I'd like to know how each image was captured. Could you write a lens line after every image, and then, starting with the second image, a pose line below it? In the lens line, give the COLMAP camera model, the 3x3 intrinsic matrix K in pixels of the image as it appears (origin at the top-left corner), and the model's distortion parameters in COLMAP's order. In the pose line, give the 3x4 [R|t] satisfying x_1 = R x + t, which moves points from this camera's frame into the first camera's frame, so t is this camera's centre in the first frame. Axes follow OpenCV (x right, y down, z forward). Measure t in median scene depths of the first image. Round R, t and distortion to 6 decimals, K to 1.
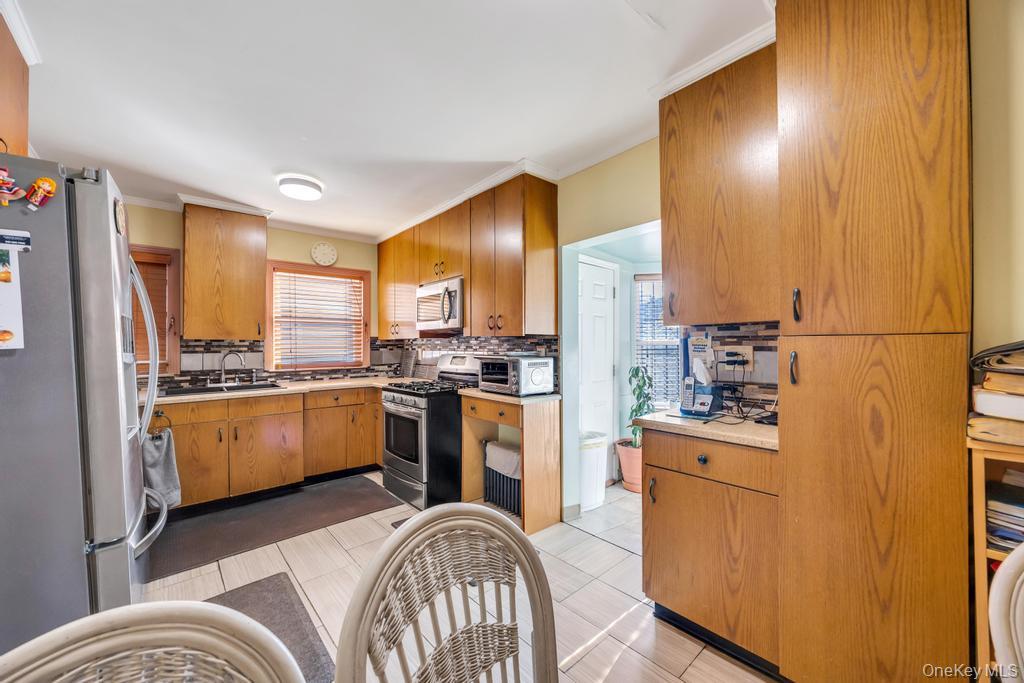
lens RADIAL K [[395.5, 0, 513.8], [0, 395.5, 345.5], [0, 0, 1]] dist [-0.007390, 0.000362]
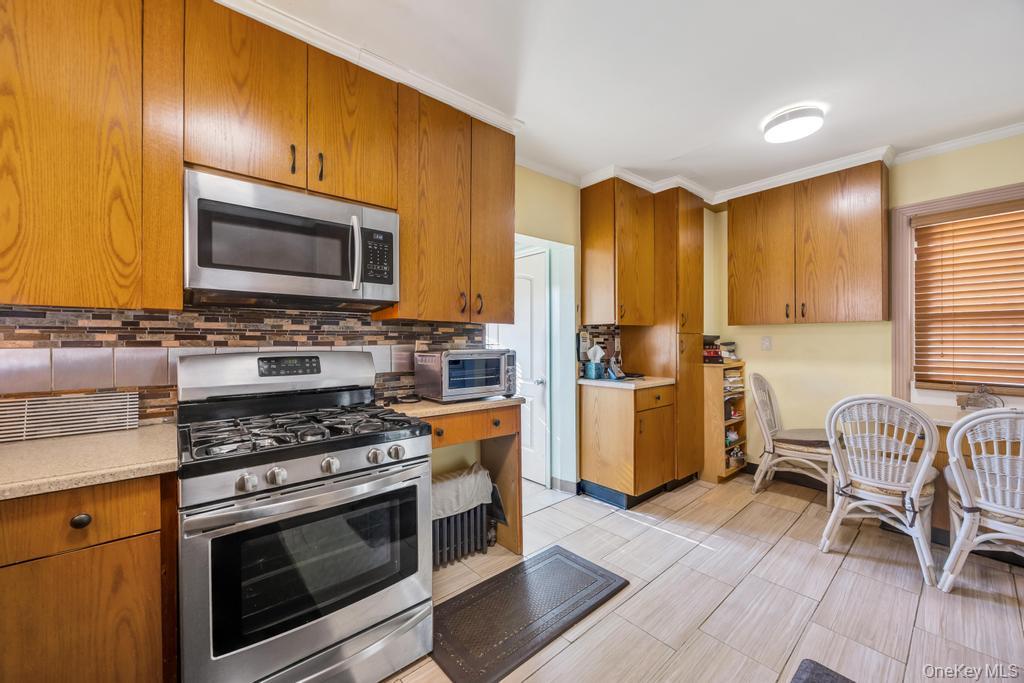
lens RADIAL K [[395.5, 0, 514.9], [0, 395.5, 340.4], [0, 0, 1]] dist [-0.007390, 0.000362]
pose [[0.006693, 0.003915, 0.999970, -0.653901], [-0.001872, 0.999991, -0.003903, 0.010294], [-0.999976, -0.001846, 0.006700, 0.777085]]
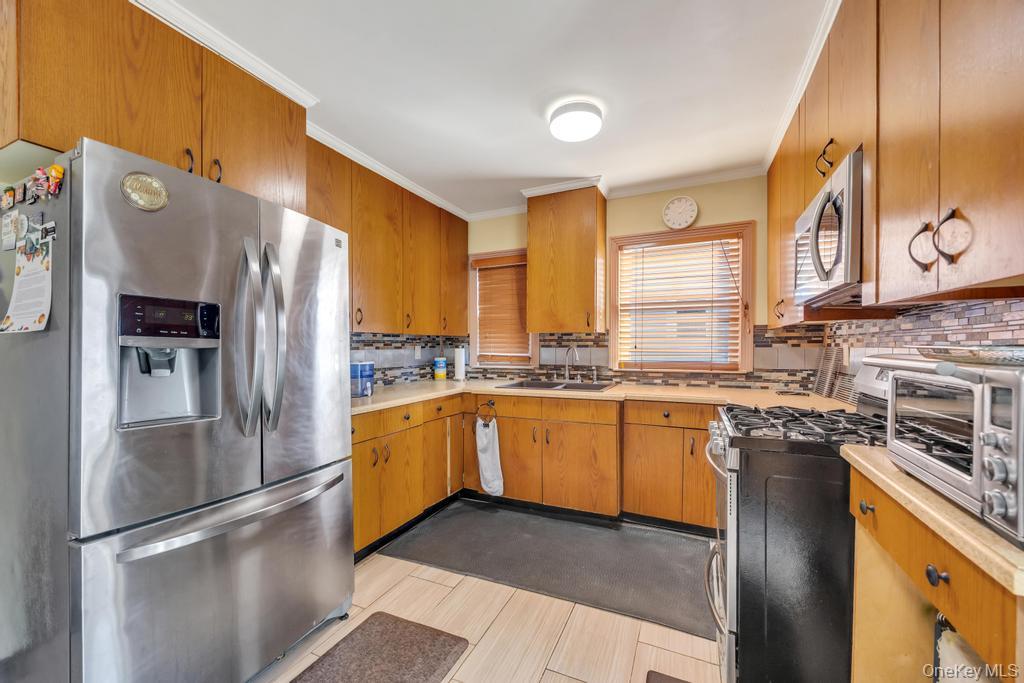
lens RADIAL K [[395.5, 0, 511.6], [0, 395.5, 350.7], [0, 0, 1]] dist [-0.007390, 0.000362]
pose [[0.400429, 0.014272, -0.916217, 0.076534], [-0.001542, 0.999888, 0.014901, 0.013154], [0.916326, -0.004554, 0.400406, 0.512091]]
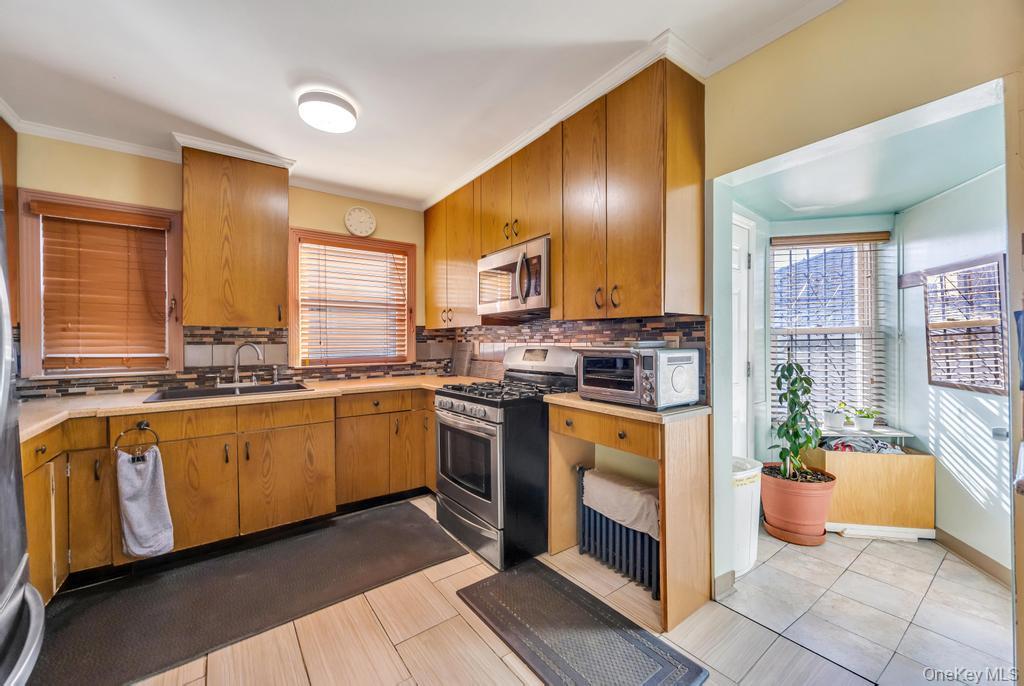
lens RADIAL K [[395.5, 0, 511.4], [0, 395.5, 345.1], [0, 0, 1]] dist [-0.007390, 0.000362]
pose [[0.996366, 0.000102, -0.085171, -0.128934], [0.000632, 0.999963, 0.008588, 0.014231], [0.085168, -0.008611, 0.996329, 0.271541]]
